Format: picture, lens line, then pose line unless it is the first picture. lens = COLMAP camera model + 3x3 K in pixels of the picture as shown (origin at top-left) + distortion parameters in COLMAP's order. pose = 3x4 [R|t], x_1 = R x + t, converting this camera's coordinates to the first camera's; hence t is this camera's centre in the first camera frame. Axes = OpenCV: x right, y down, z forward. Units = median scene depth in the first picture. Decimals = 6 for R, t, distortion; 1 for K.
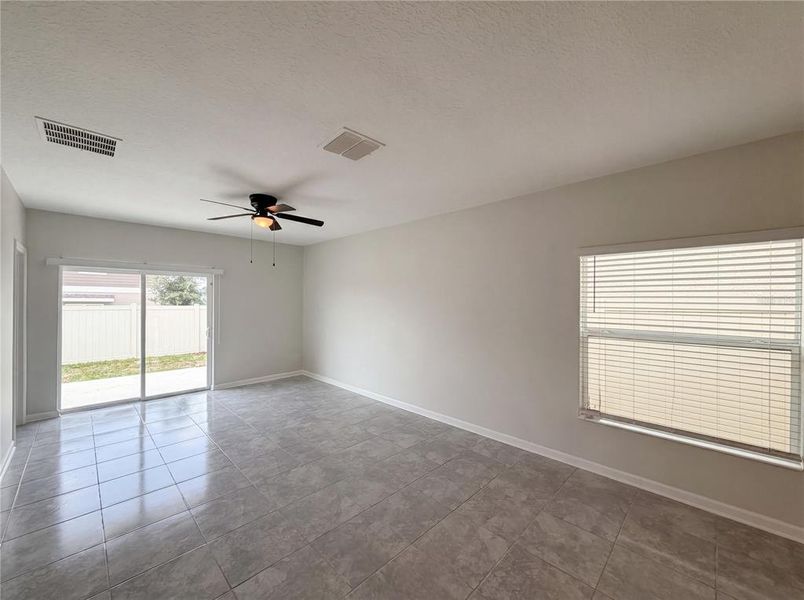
lens RADIAL K [[320.0, 0, 402.8], [0, 320.0, 300.4], [0, 0, 1]] dist [0.011227, -0.001093]
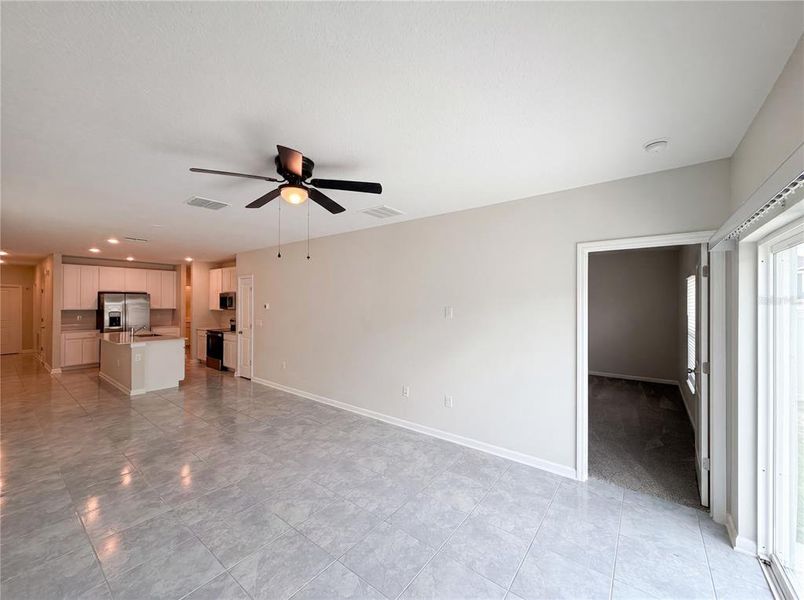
lens RADIAL K [[320.0, 0, 404.6], [0, 320.0, 301.2], [0, 0, 1]] dist [0.011227, -0.001093]
pose [[-0.992104, -0.007113, -0.125218, -0.433896], [-0.006651, 0.999969, -0.004107, -0.018446], [0.125243, -0.003242, -0.992121, 1.256398]]
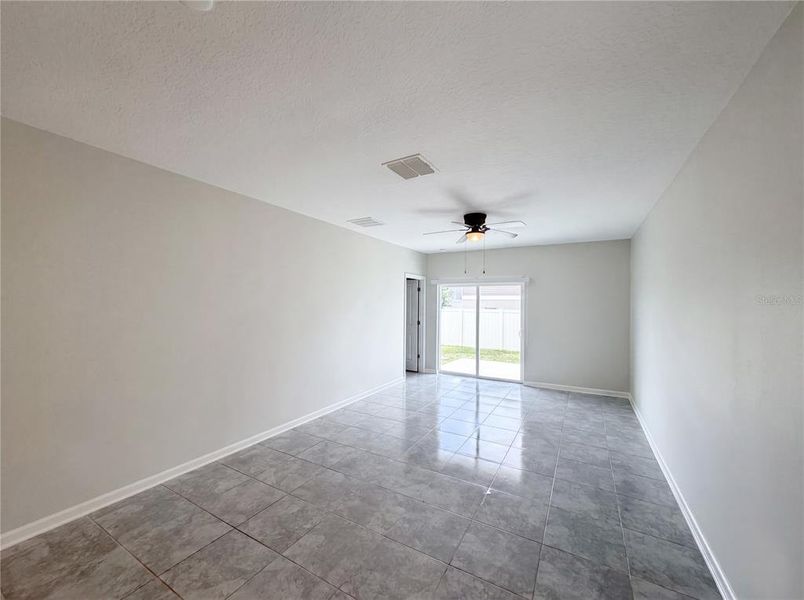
lens RADIAL K [[320.0, 0, 398.5], [0, 320.0, 298.3], [0, 0, 1]] dist [0.011227, -0.001093]
pose [[0.254010, -0.021812, -0.966956, 0.443944], [-0.007568, 0.999670, -0.024538, 0.006731], [0.967172, 0.013551, 0.253761, 0.324154]]
